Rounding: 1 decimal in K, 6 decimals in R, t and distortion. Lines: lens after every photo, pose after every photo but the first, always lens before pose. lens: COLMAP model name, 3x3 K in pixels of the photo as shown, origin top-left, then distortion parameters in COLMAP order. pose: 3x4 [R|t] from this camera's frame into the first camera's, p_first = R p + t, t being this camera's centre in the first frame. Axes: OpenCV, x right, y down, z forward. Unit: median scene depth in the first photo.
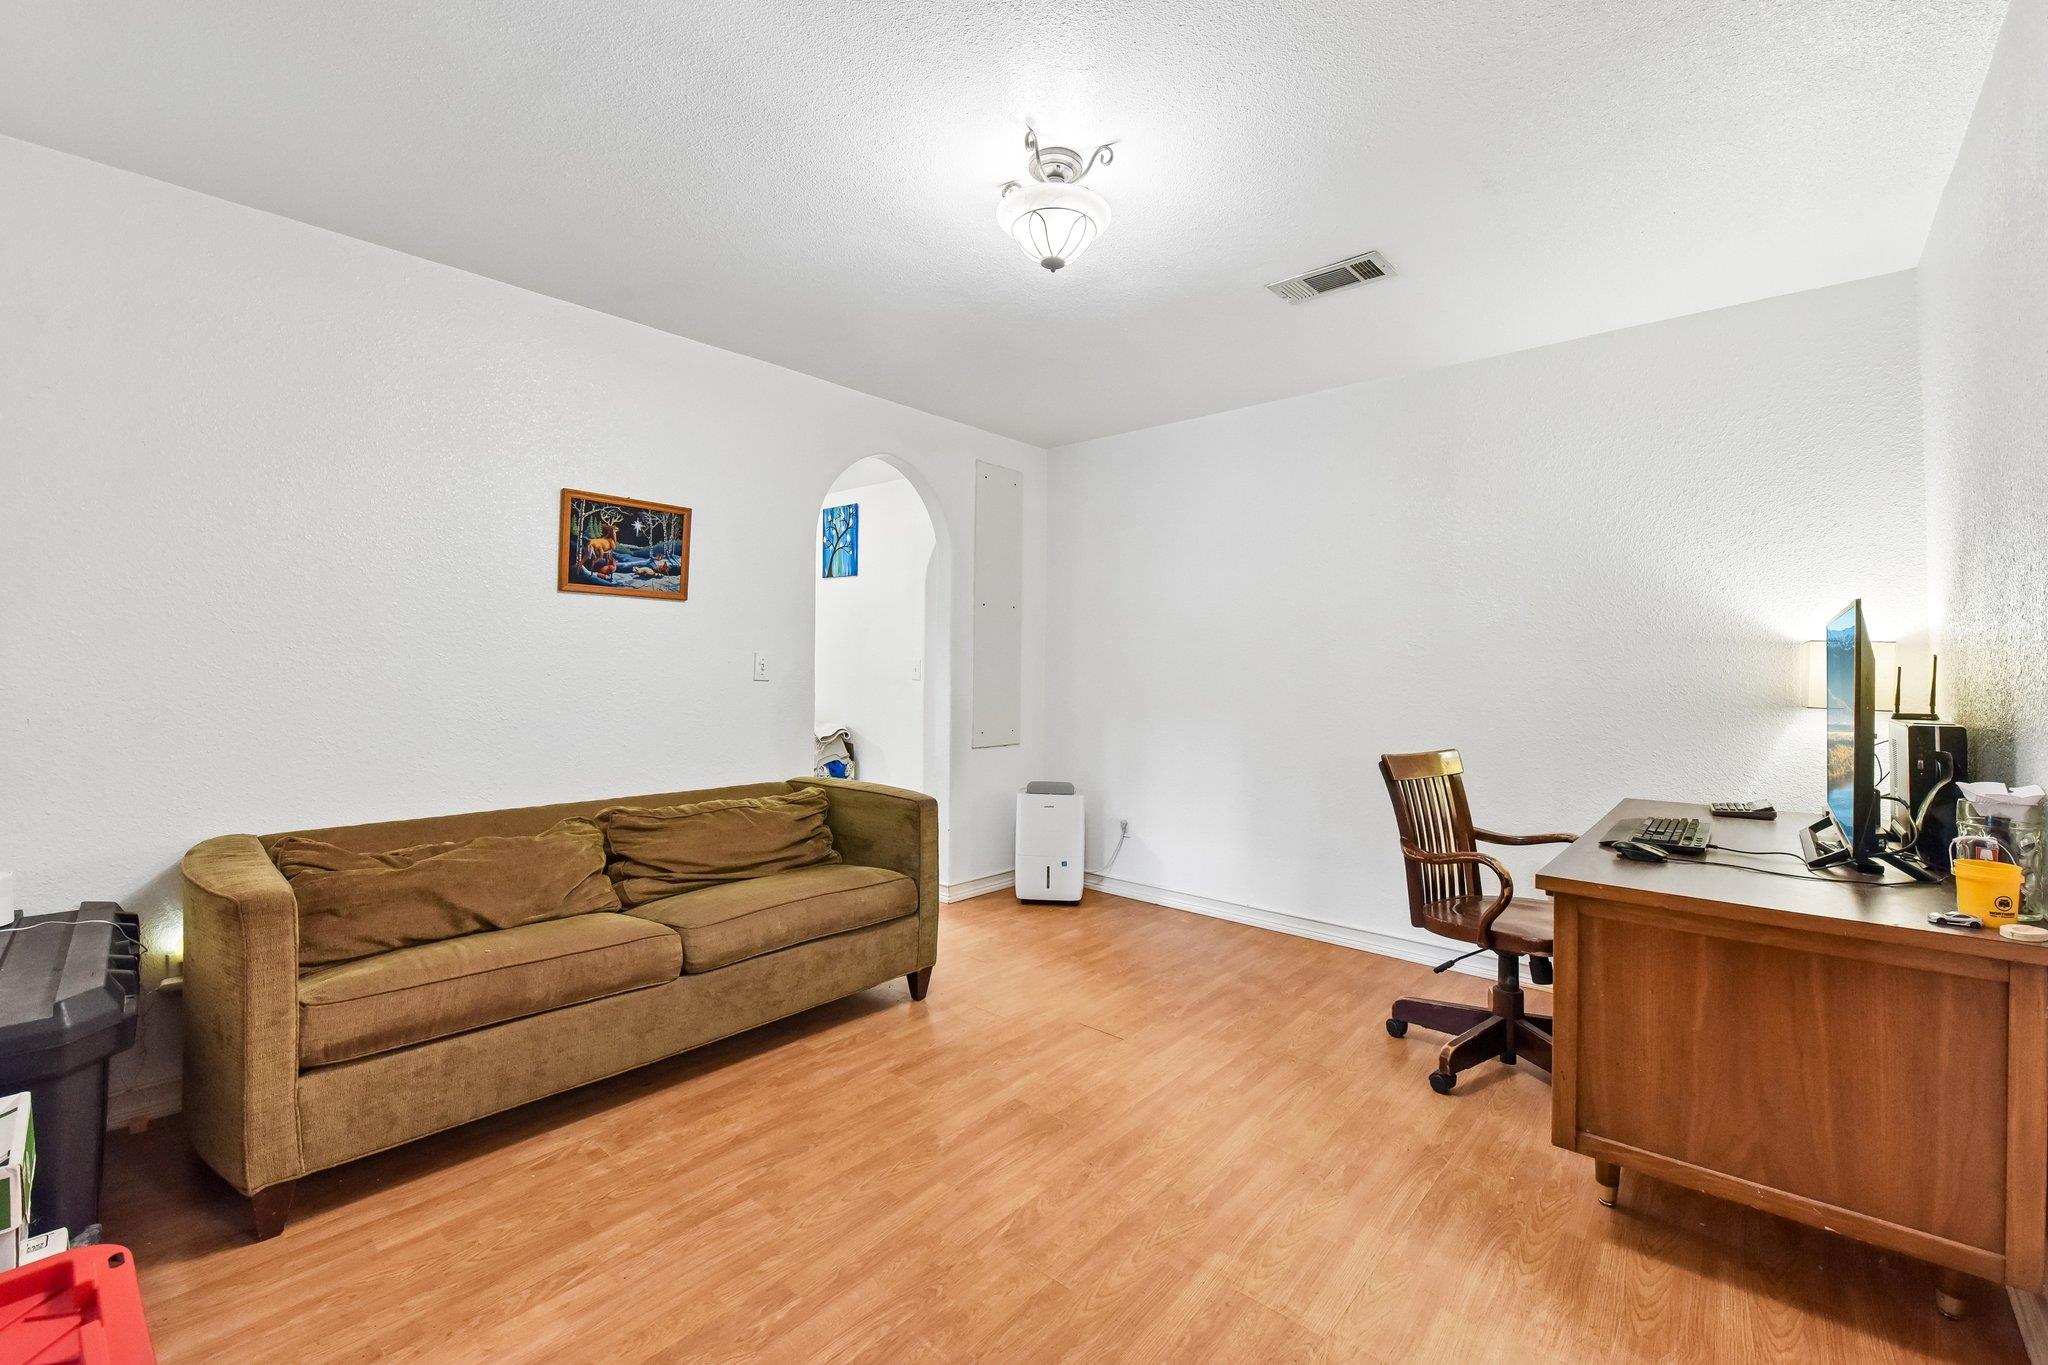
lens RADIAL K [[844.7, 0, 1036.7], [0, 844.7, 673.9], [0, 0, 1]] dist [-0.000936, -0.008513]
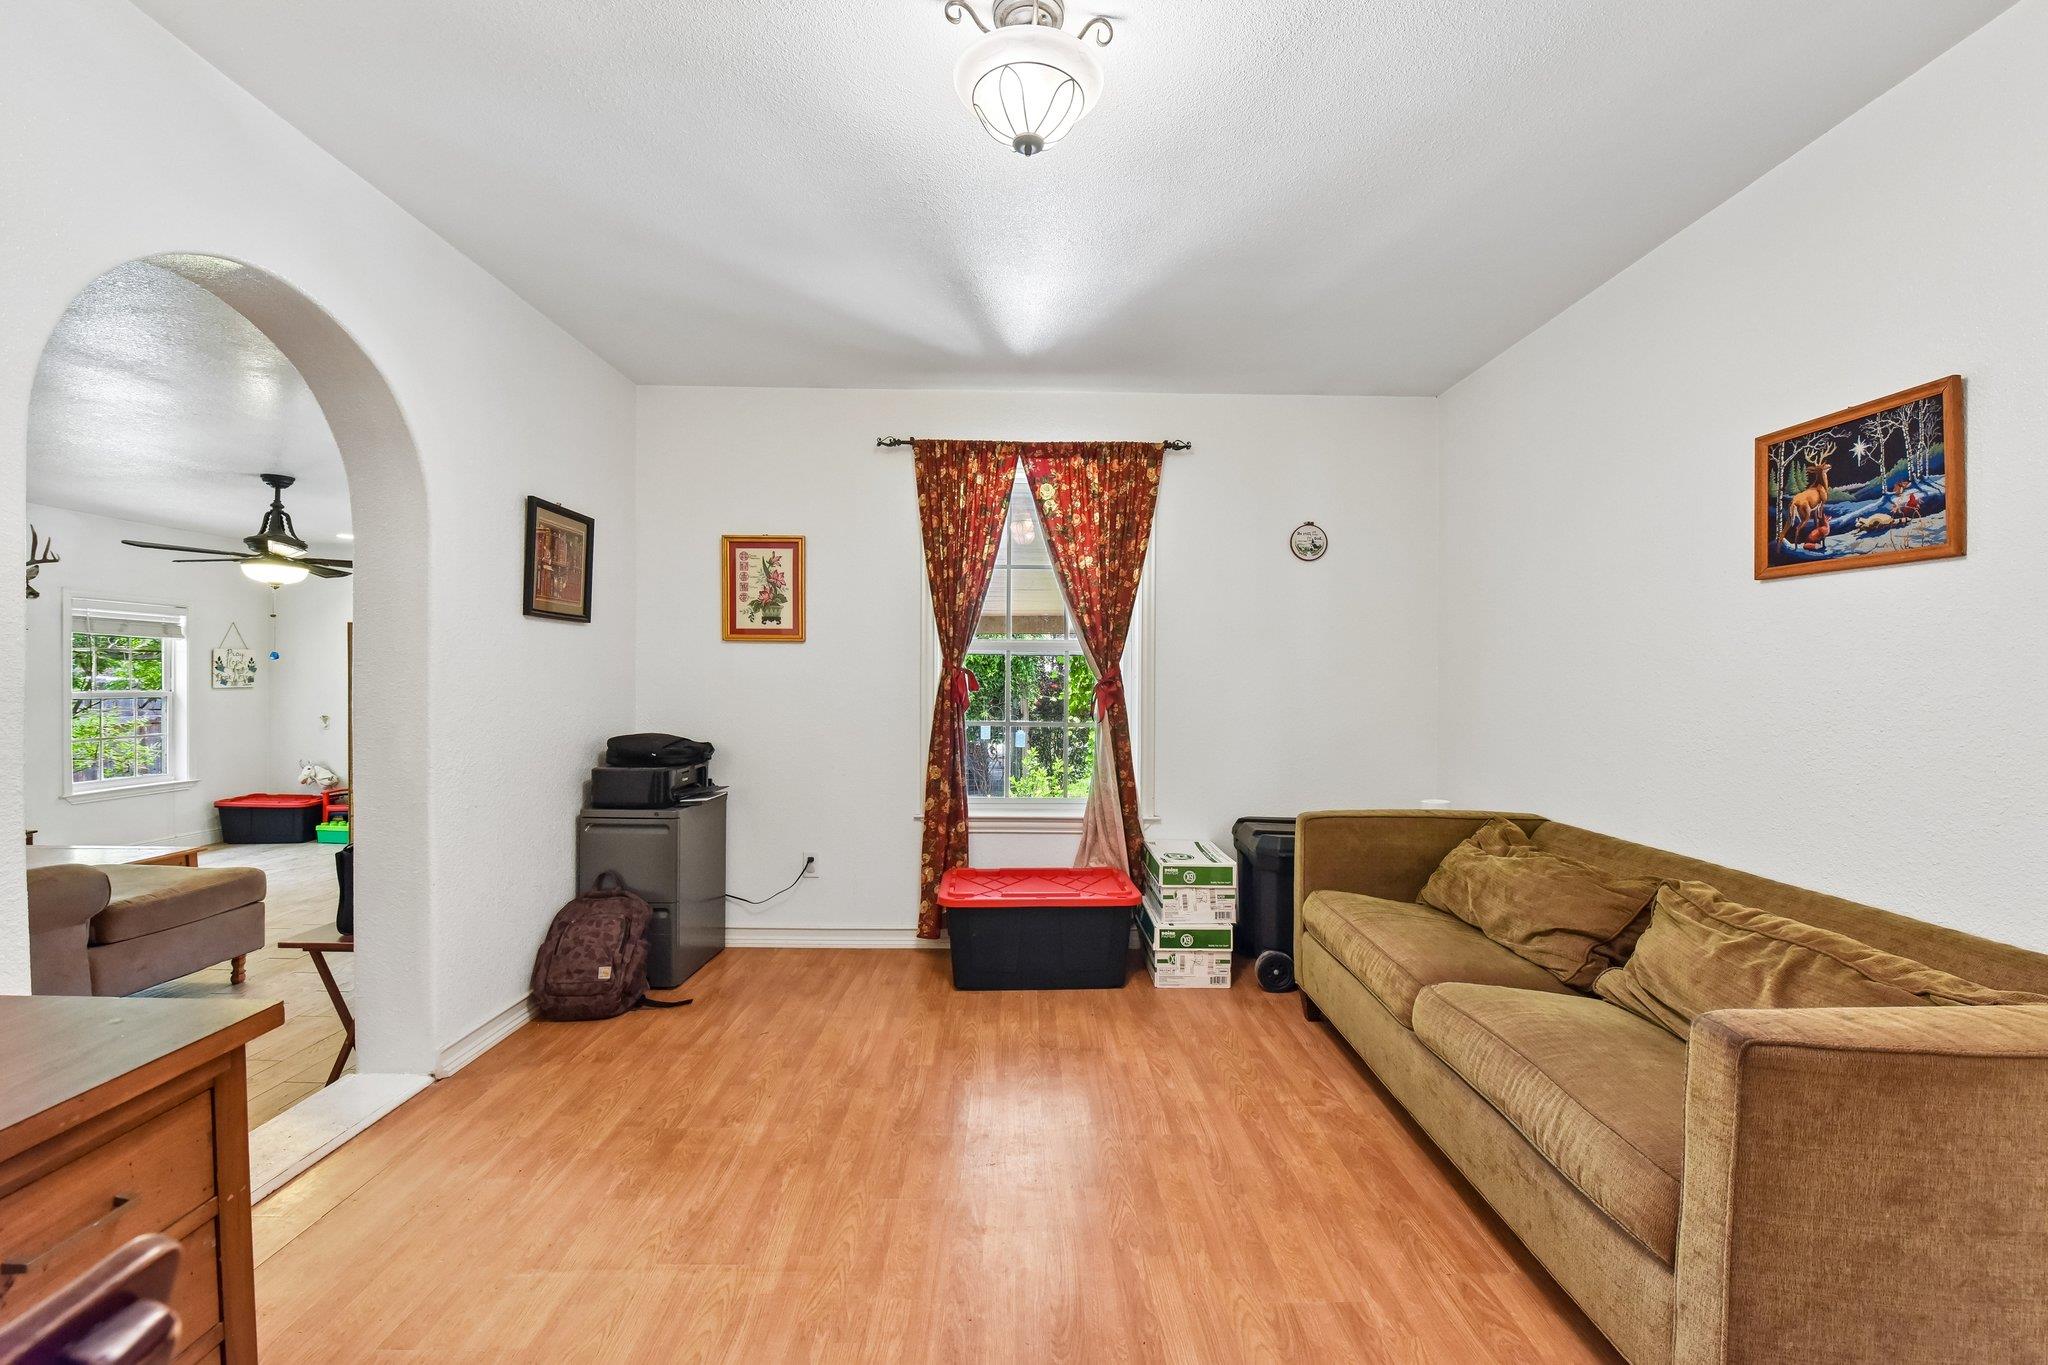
lens RADIAL K [[844.7, 0, 1036.7], [0, 844.7, 673.9], [0, 0, 1]] dist [-0.000936, -0.008513]
pose [[-0.751697, -0.016197, -0.659309, 0.356865], [-0.018145, 0.999828, -0.003875, -0.004028], [0.659259, 0.009050, -0.751862, 1.082651]]
